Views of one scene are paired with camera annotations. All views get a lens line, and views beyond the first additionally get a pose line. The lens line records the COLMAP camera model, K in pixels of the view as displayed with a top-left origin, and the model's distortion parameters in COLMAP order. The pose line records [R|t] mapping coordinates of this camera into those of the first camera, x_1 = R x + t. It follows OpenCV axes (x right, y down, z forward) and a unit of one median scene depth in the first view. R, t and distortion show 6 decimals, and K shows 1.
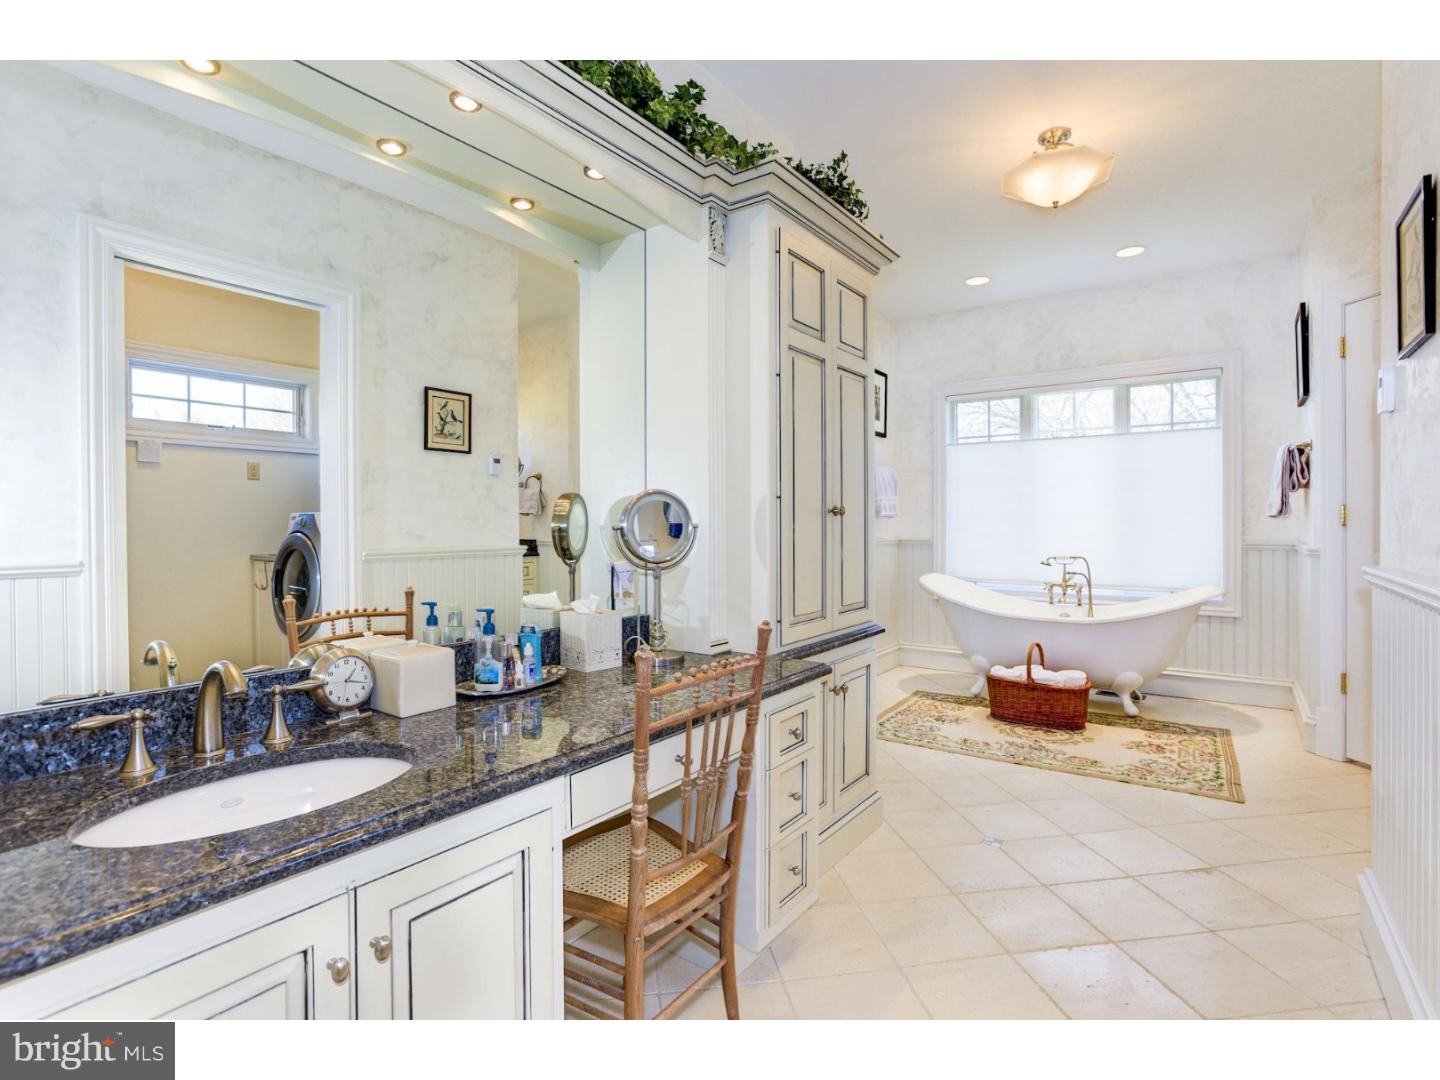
lens RADIAL K [[704.1, 0, 725.3], [0, 704.1, 537.5], [0, 0, 1]] dist [-0.023979, 0.006354]
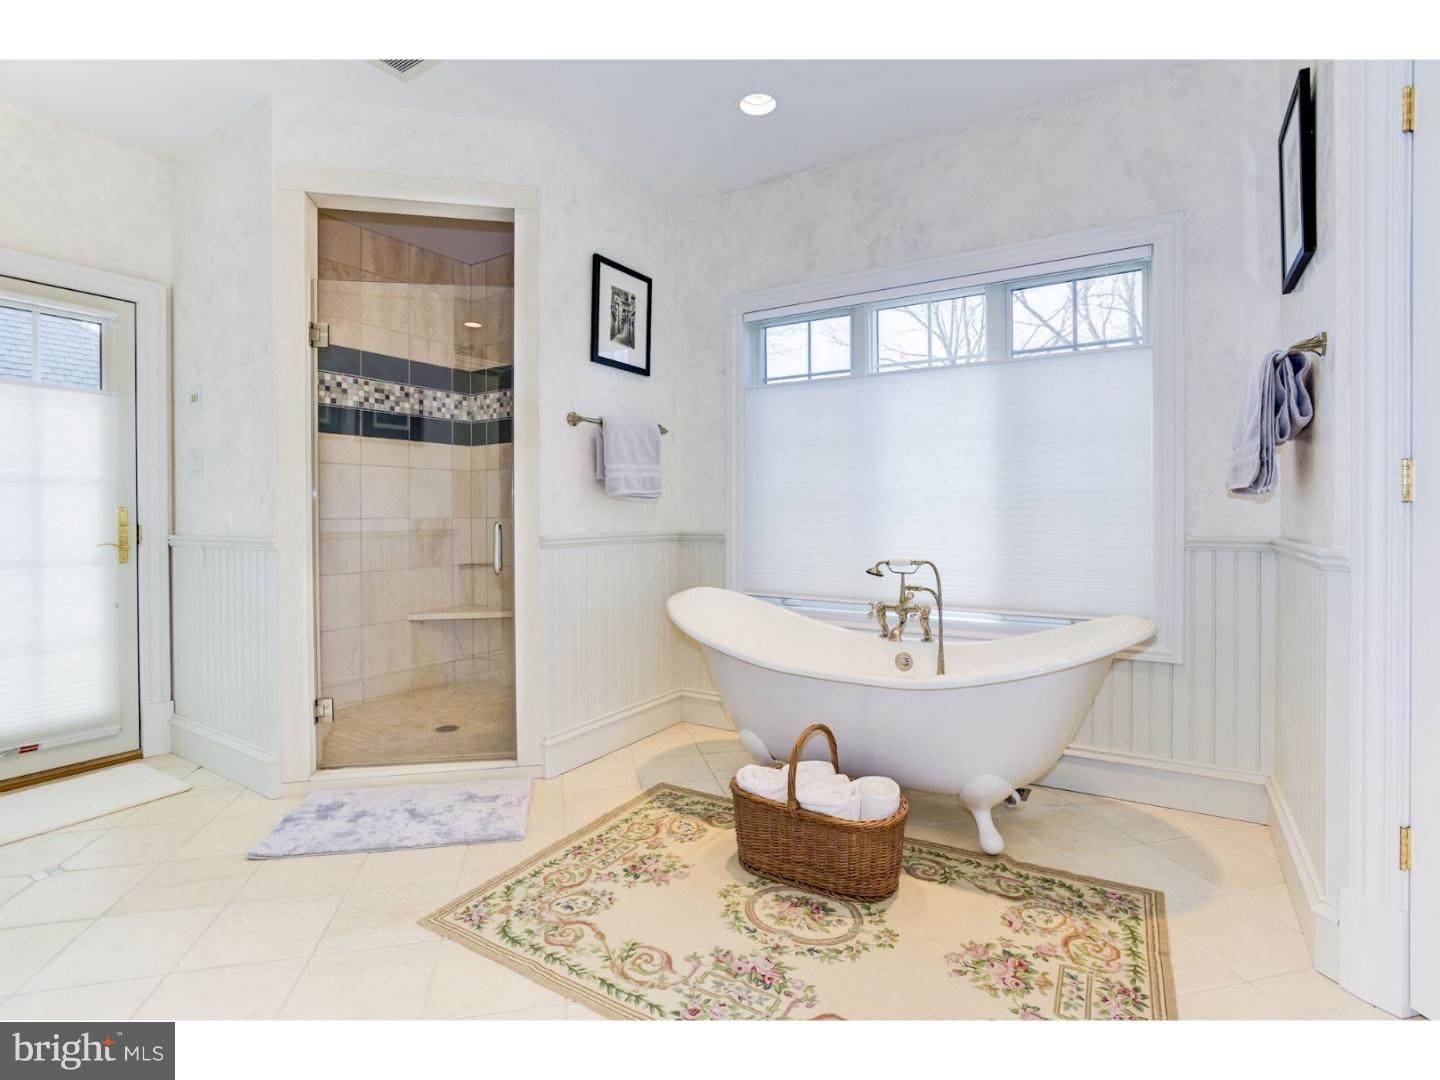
lens RADIAL K [[704.1, 0, 712.6], [0, 704.1, 534.0], [0, 0, 1]] dist [-0.023979, 0.006354]
pose [[0.998570, -0.001944, 0.053430, 0.322479], [0.001686, 0.999987, 0.004871, 0.000923], [-0.053439, -0.004773, 0.998560, 0.447109]]
